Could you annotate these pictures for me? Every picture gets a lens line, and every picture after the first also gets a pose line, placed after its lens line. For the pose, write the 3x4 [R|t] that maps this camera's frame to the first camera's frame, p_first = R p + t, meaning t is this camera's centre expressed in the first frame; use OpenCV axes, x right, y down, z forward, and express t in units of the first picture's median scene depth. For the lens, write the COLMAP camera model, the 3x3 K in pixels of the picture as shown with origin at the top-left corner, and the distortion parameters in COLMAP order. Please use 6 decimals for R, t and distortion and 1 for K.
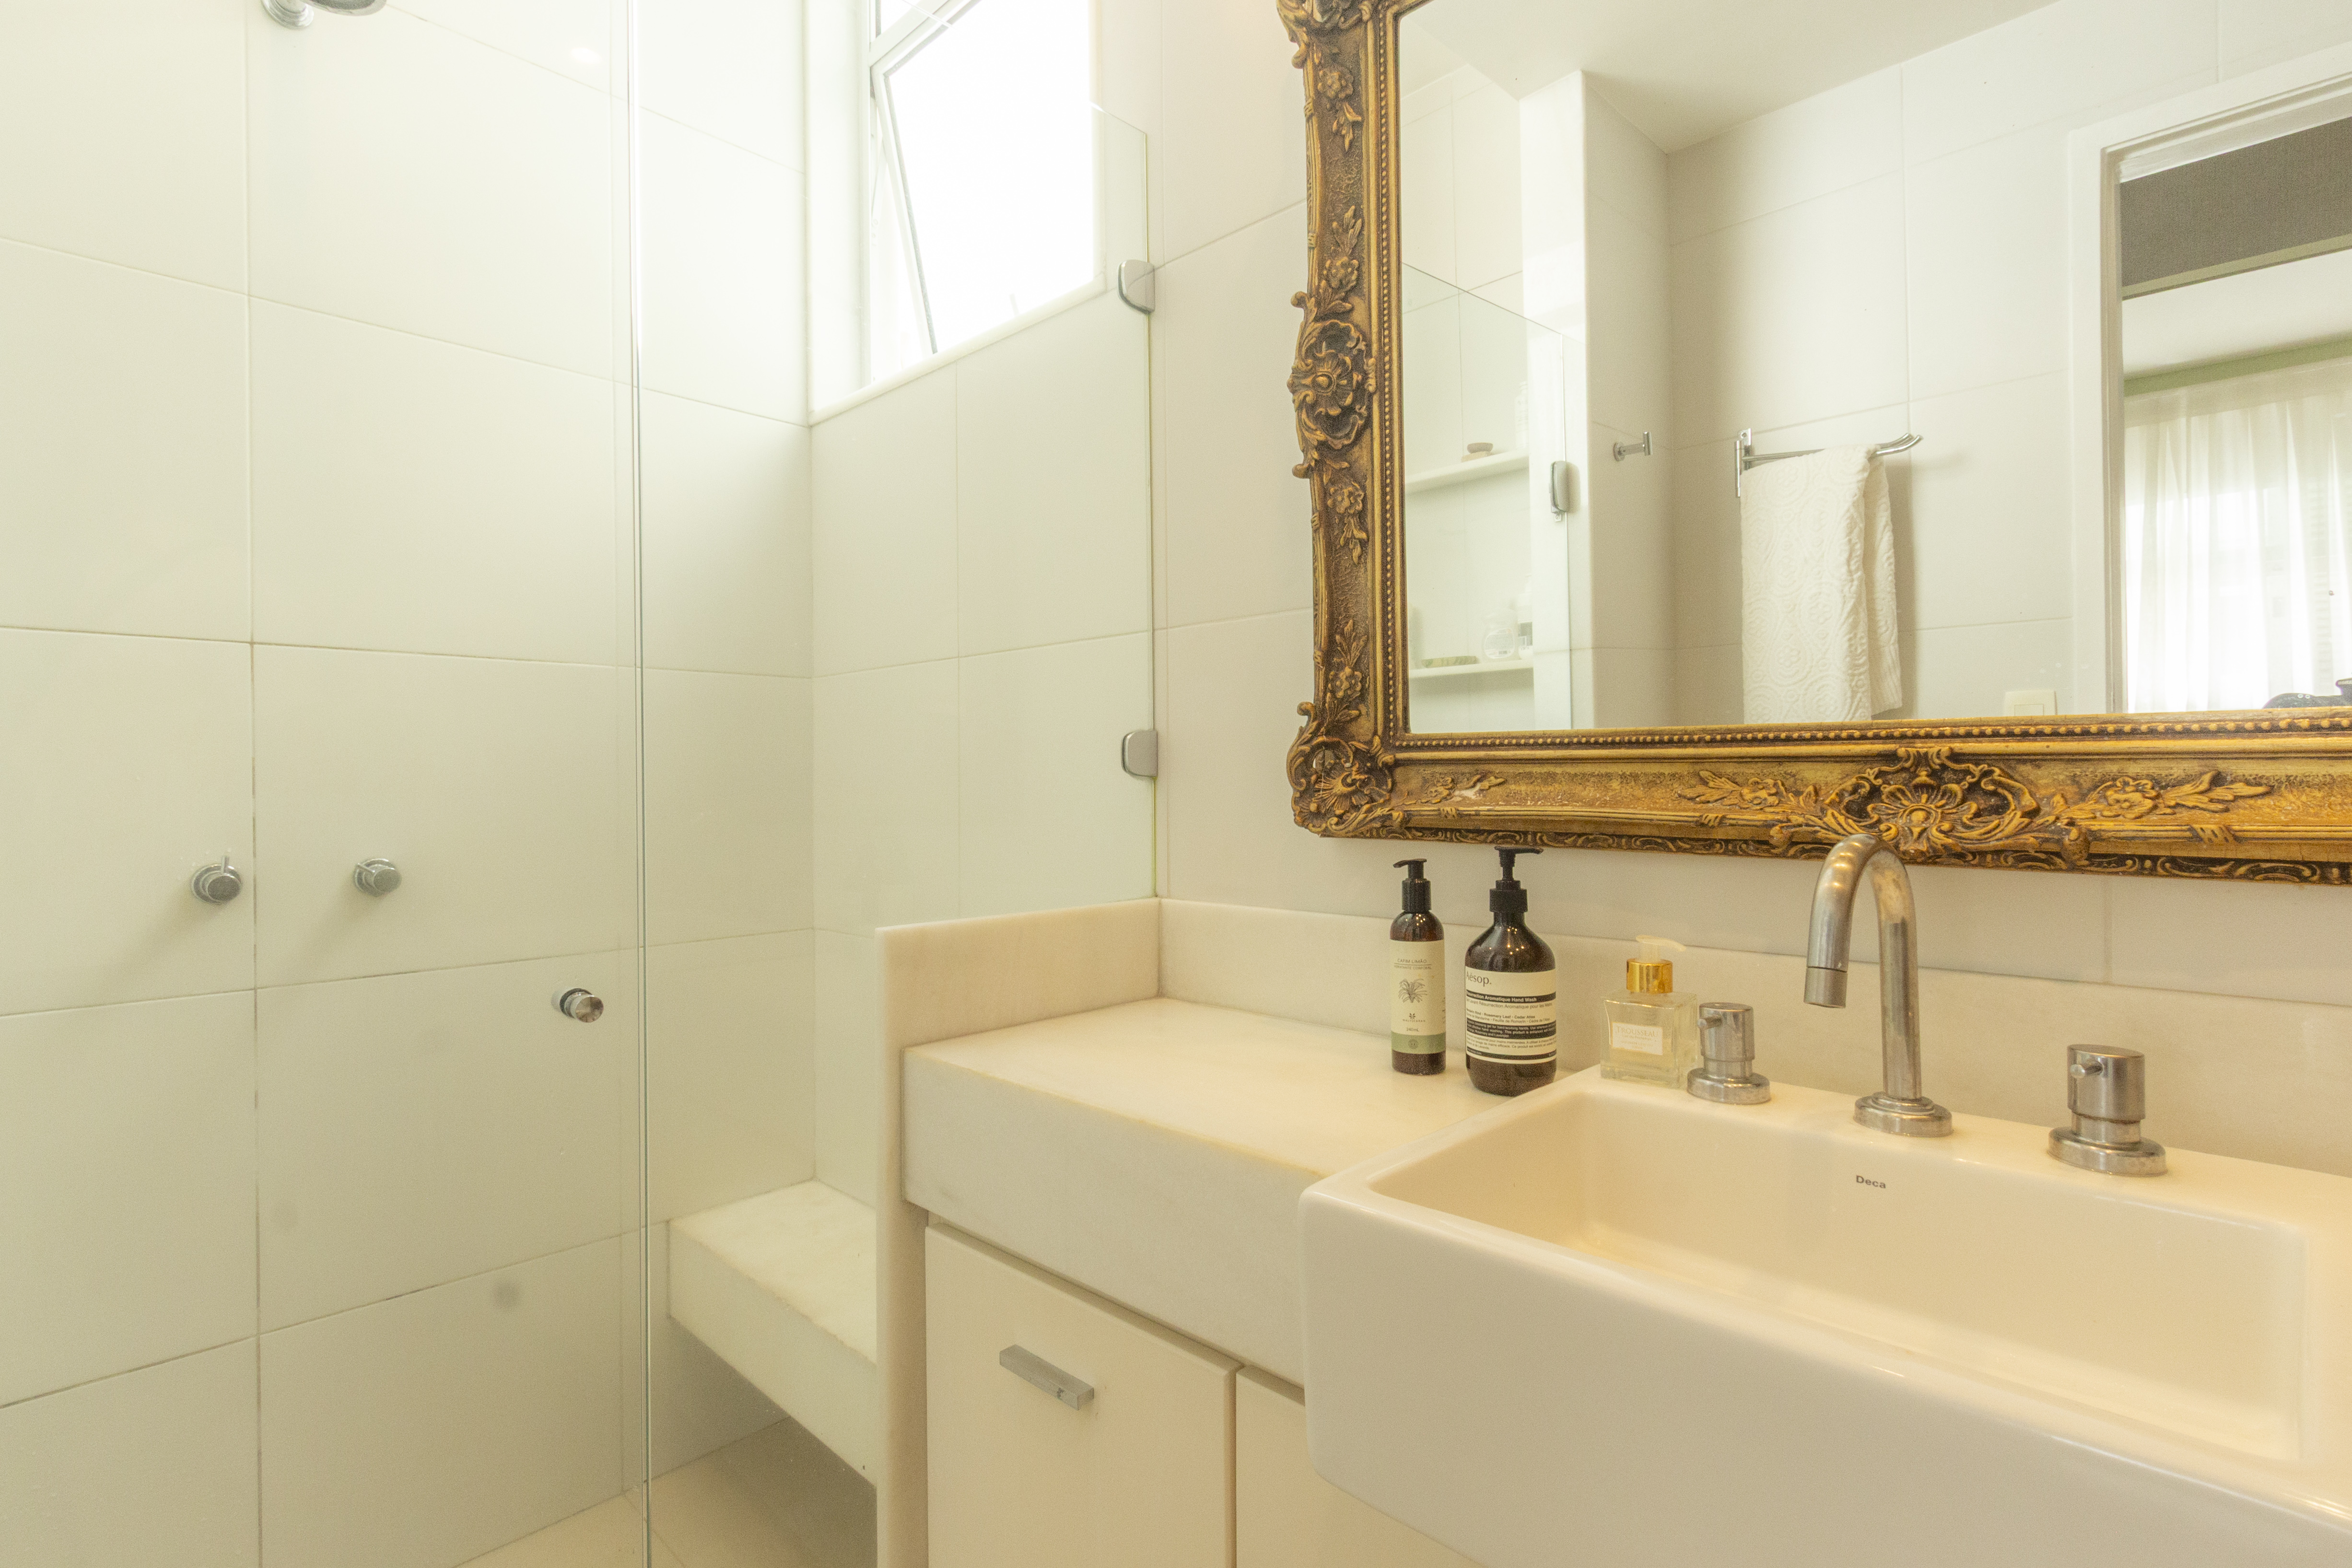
lens RADIAL K [[1152.4, 0, 1173.1], [0, 1152.4, 782.1], [0, 0, 1]] dist [0.011544, -0.001060]
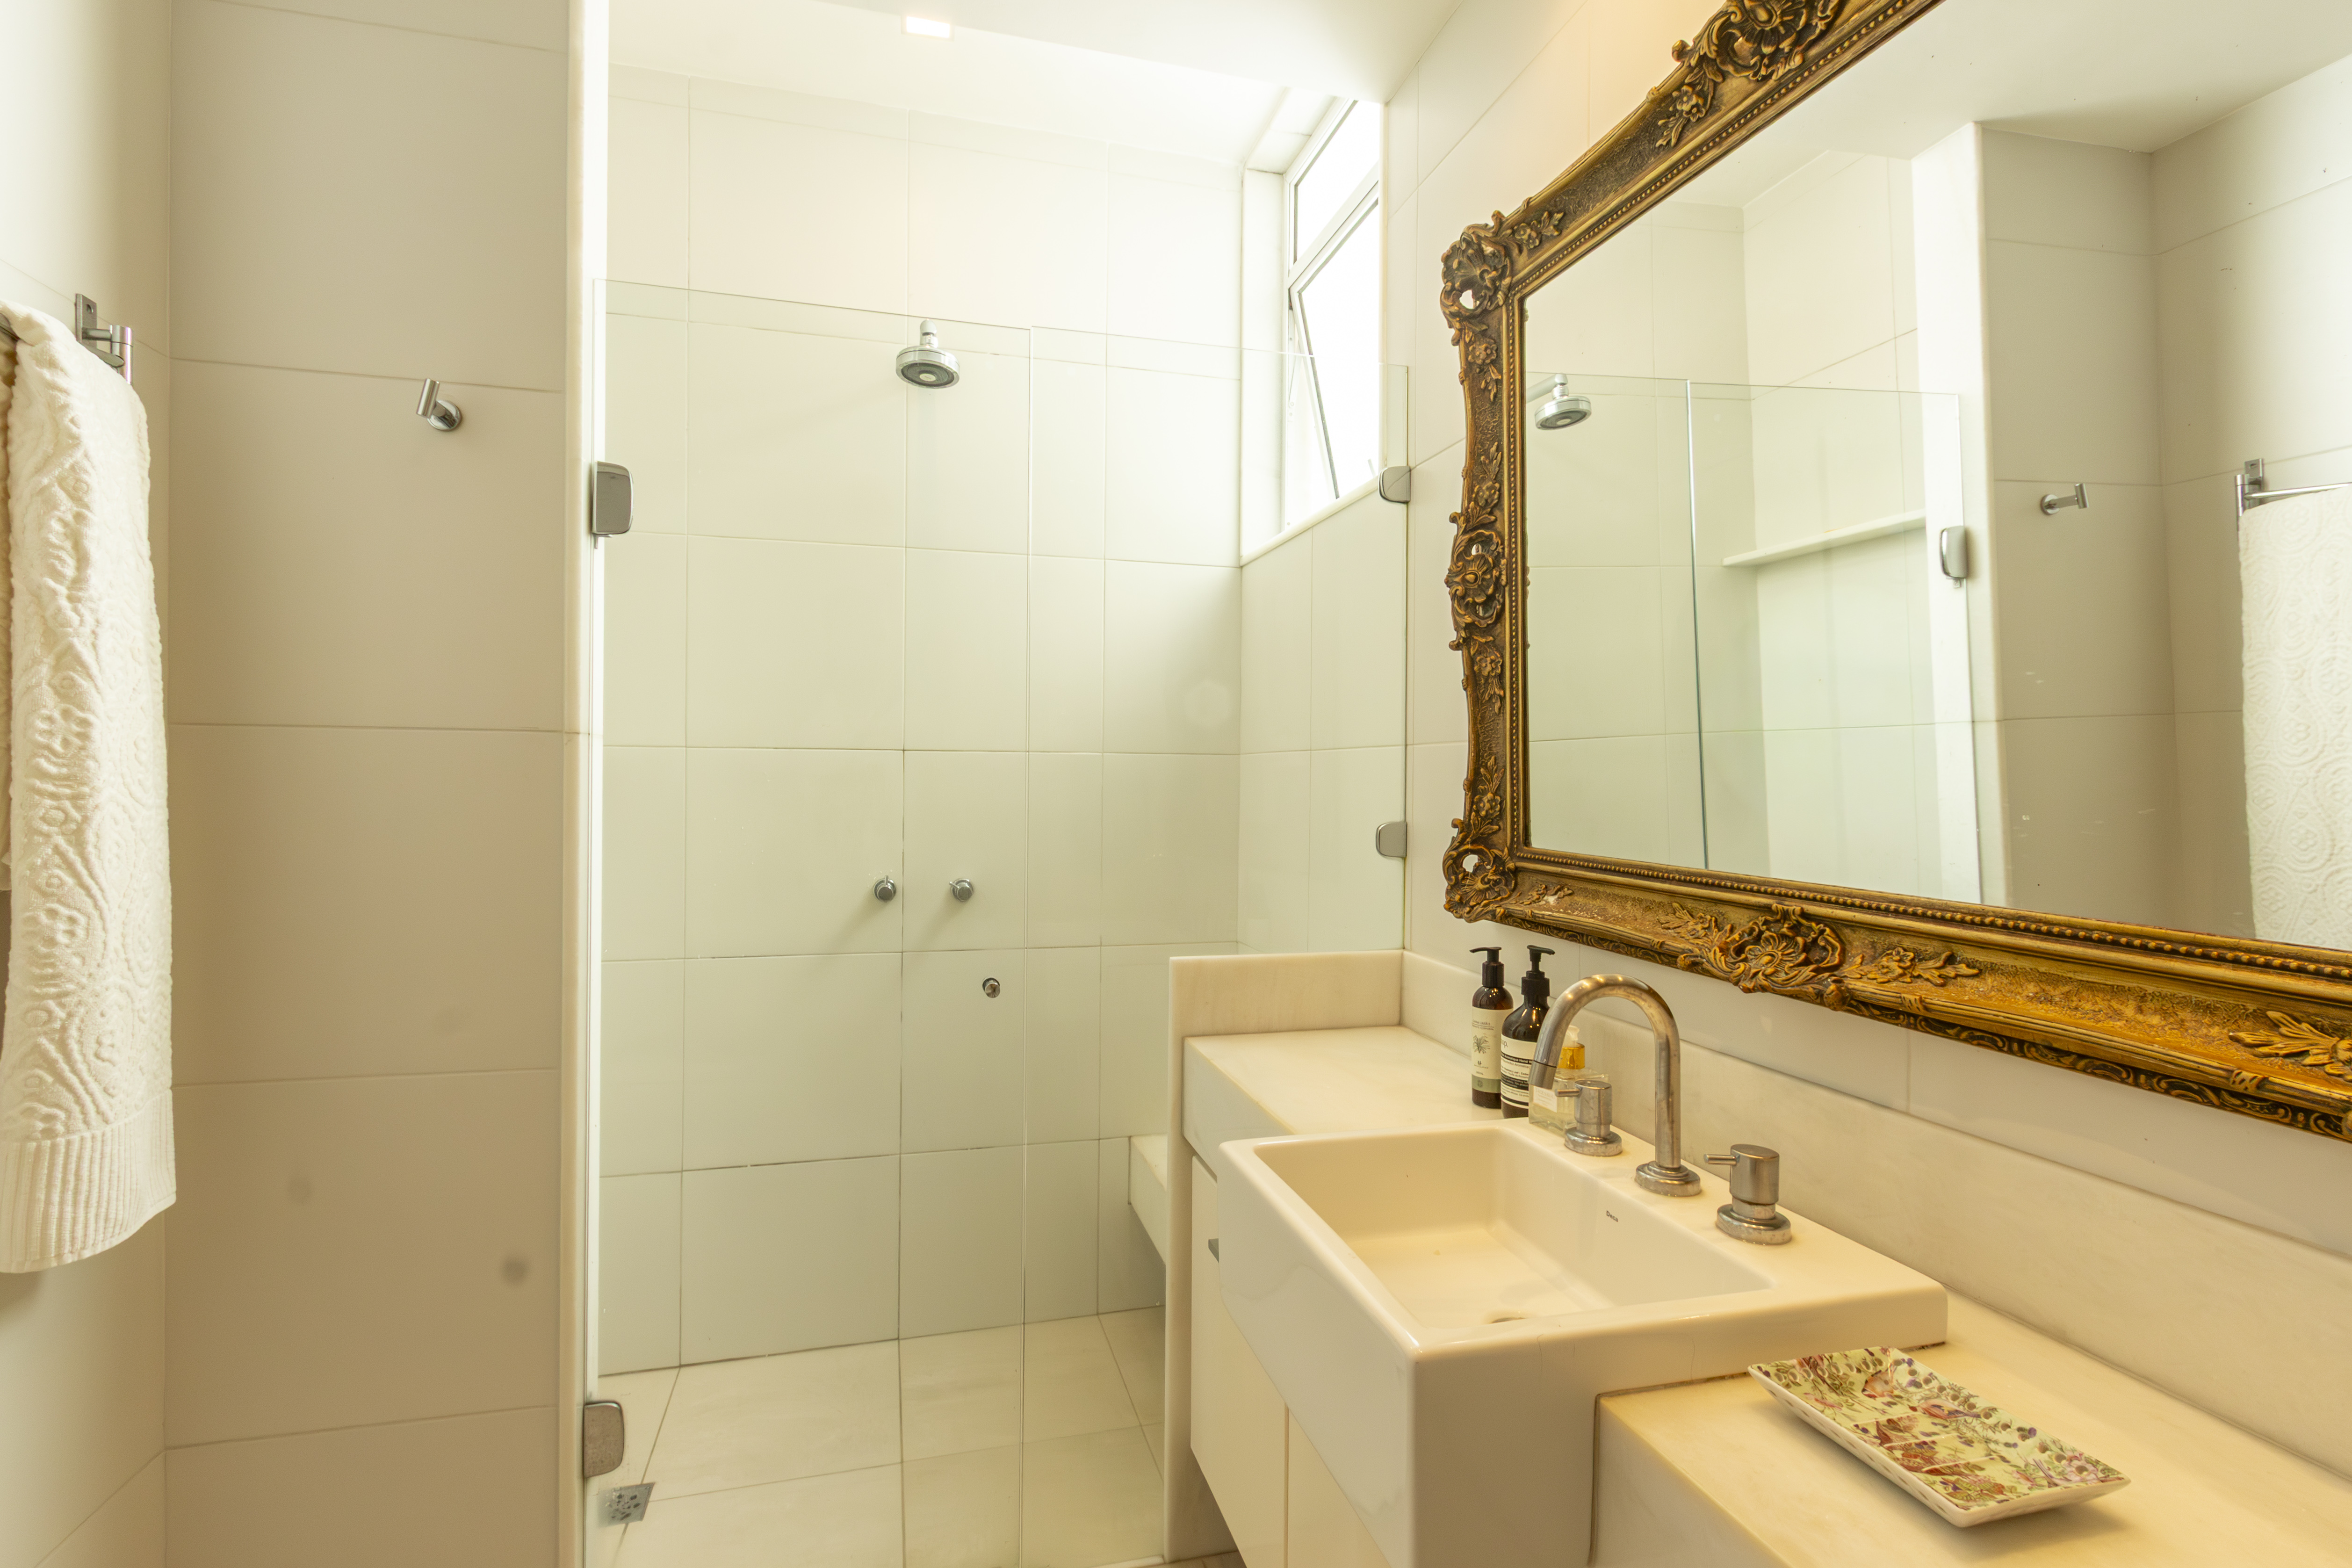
lens RADIAL K [[1152.5, 0, 1178.5], [0, 1152.5, 778.6], [0, 0, 1]] dist [0.011544, -0.001060]
pose [[0.857824, 0.019295, -0.513581, 0.528092], [-0.017319, 0.999813, 0.008634, -0.122299], [0.513652, 0.001488, 0.857997, -0.309924]]
